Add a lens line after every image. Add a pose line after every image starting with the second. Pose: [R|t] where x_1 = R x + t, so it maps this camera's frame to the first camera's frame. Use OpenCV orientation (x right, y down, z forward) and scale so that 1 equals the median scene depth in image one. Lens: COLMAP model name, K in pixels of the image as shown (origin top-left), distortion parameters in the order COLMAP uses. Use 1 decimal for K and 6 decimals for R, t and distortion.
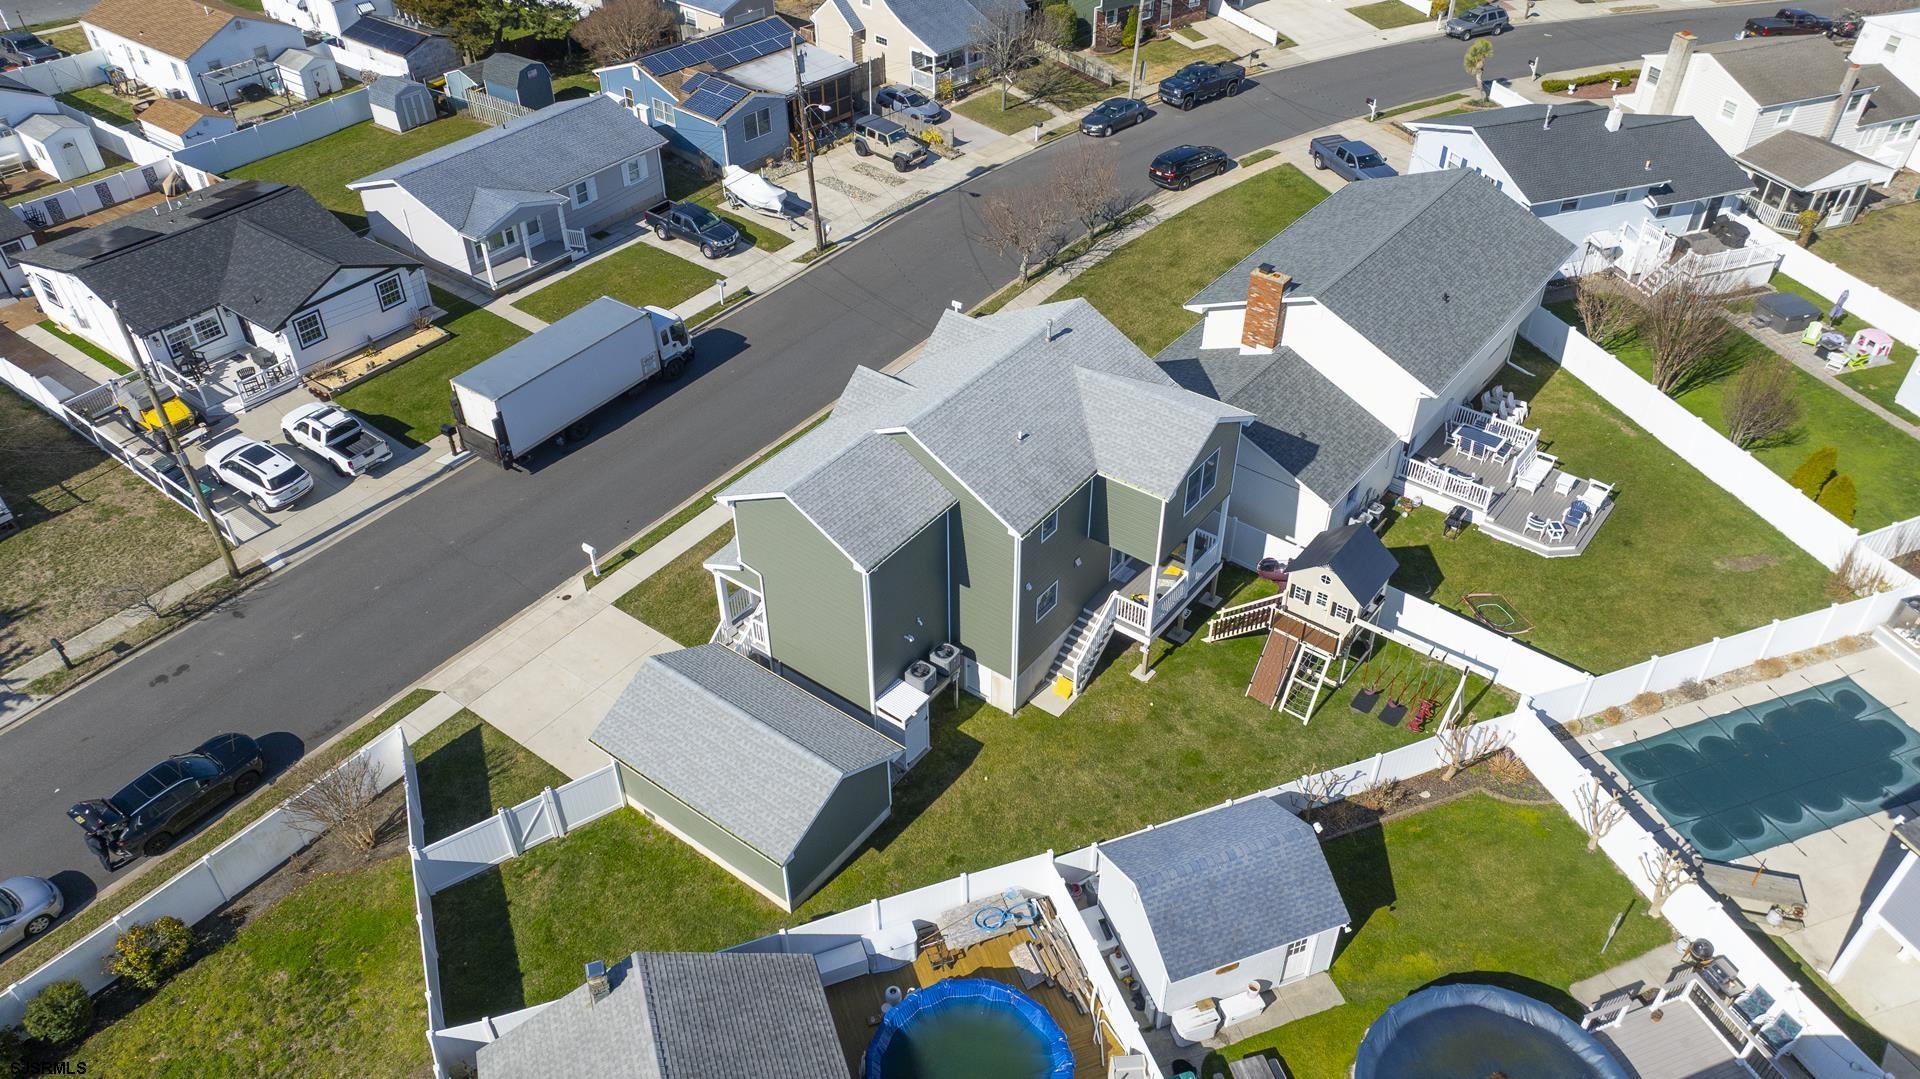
lens RADIAL K [[1350.2, 0, 960.0], [0, 1350.2, 539.5], [0, 0, 1]] dist [-0.018178, 0.000454]
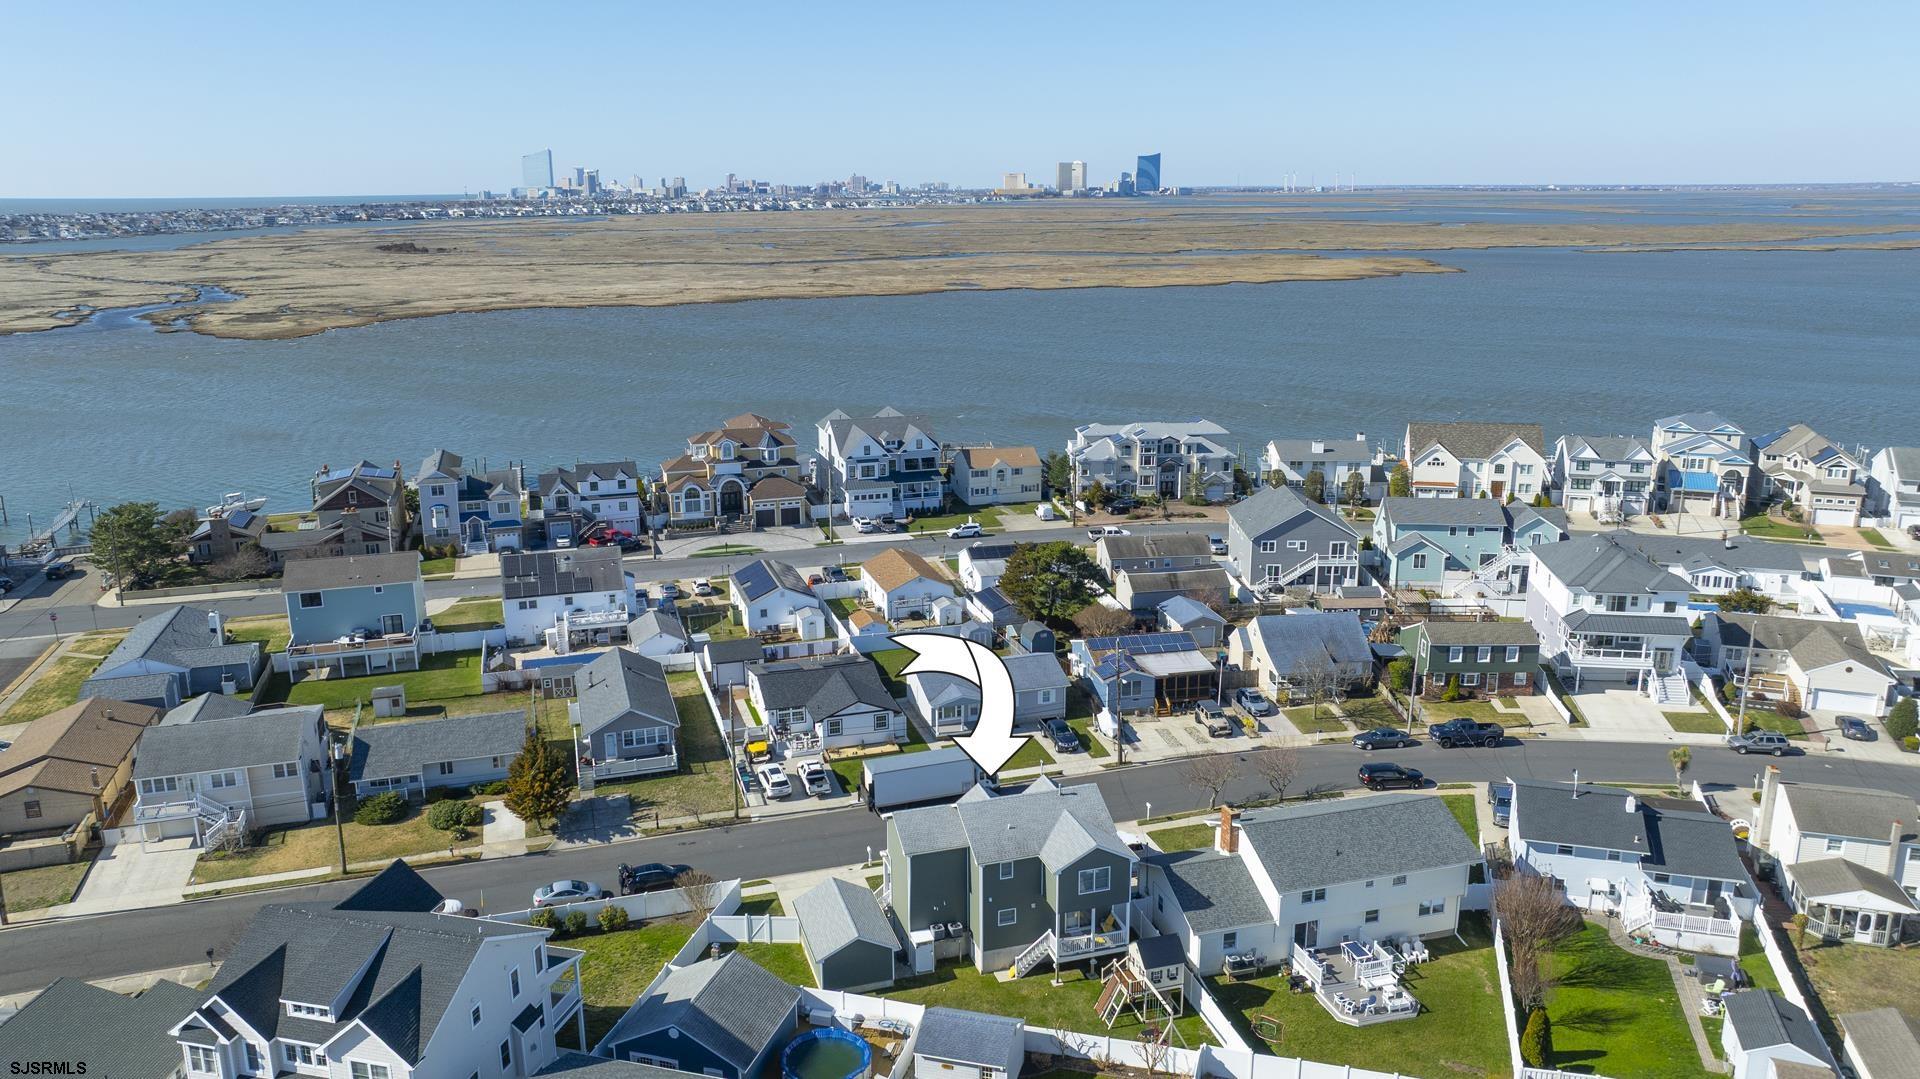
lens RADIAL K [[1350.2, 0, 960.0], [0, 1350.2, 539.5], [0, 0, 1]] dist [-0.018178, 0.000454]
pose [[0.813259, 0.145683, -0.563371, 0.659582], [-0.362360, 0.884318, -0.294410, 0.103468], [0.455308, 0.443575, 0.771969, -0.505515]]
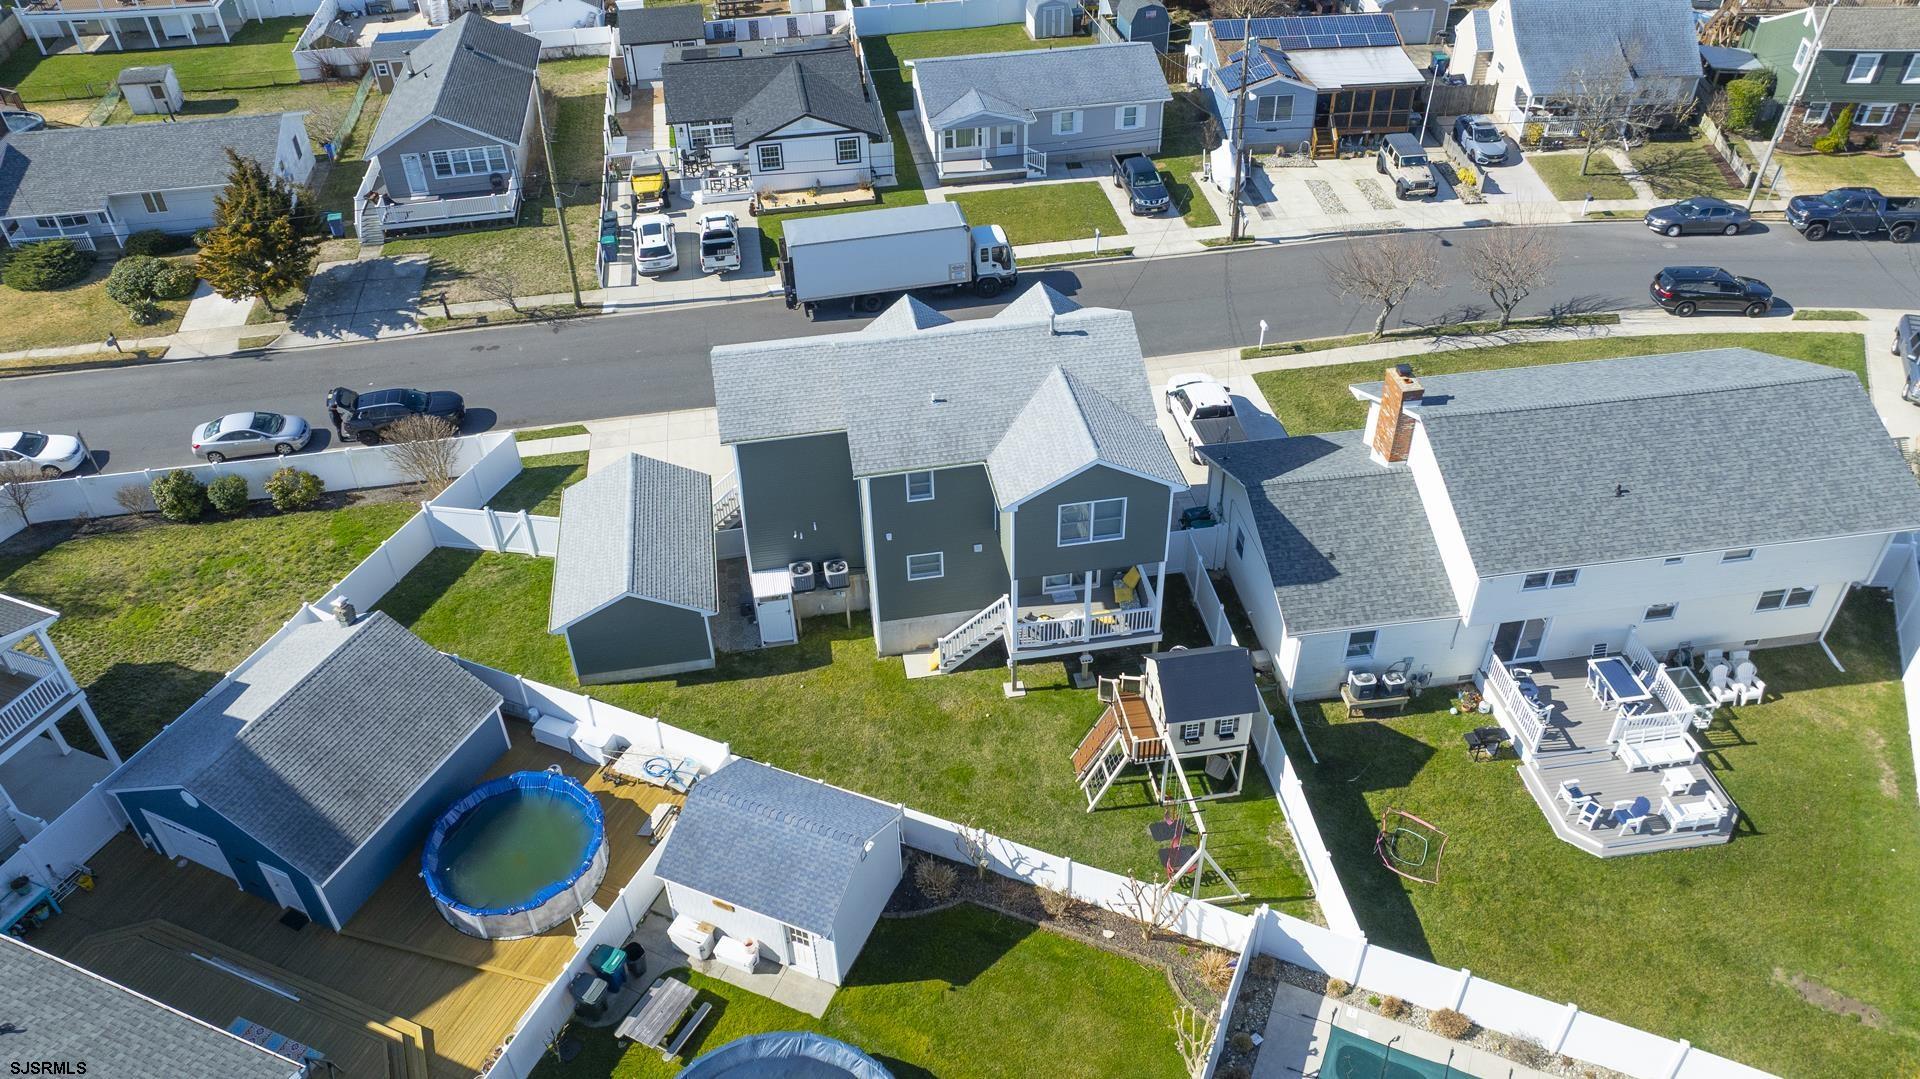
lens RADIAL K [[1374.5, 0, 960.0], [0, 1374.5, 539.5], [0, 0, 1]] dist [-0.018858, 0.005411]
pose [[0.728696, 0.421123, -0.540054, 0.402611], [-0.415425, 0.898744, 0.140290, -0.081239], [0.544449, 0.122123, 0.829856, 0.097866]]
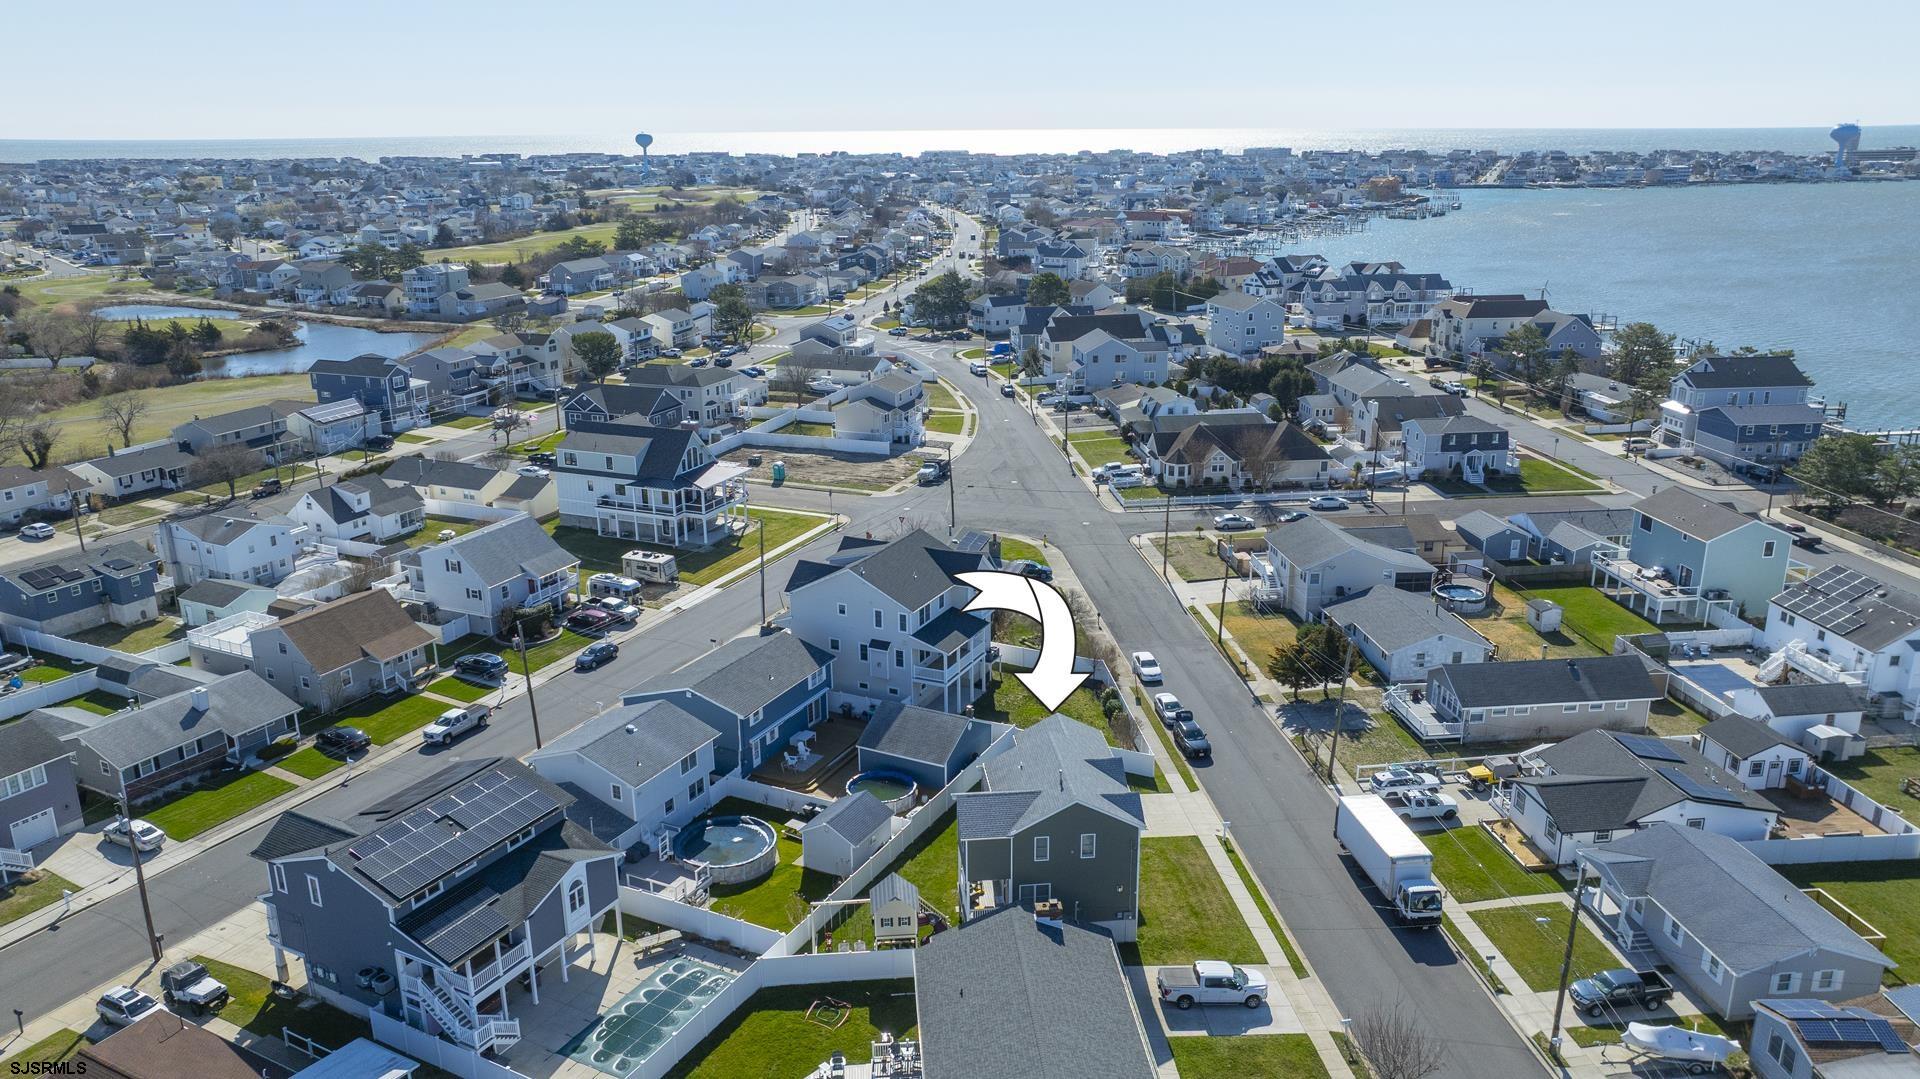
lens RADIAL K [[1350.2, 0, 960.0], [0, 1350.2, 539.5], [0, 0, 1]] dist [-0.018178, 0.000454]
pose [[-0.726405, 0.213567, -0.653242, 0.854040], [-0.422298, 0.611188, 0.669413, -0.999652], [0.542218, 0.762128, -0.353781, 0.859746]]
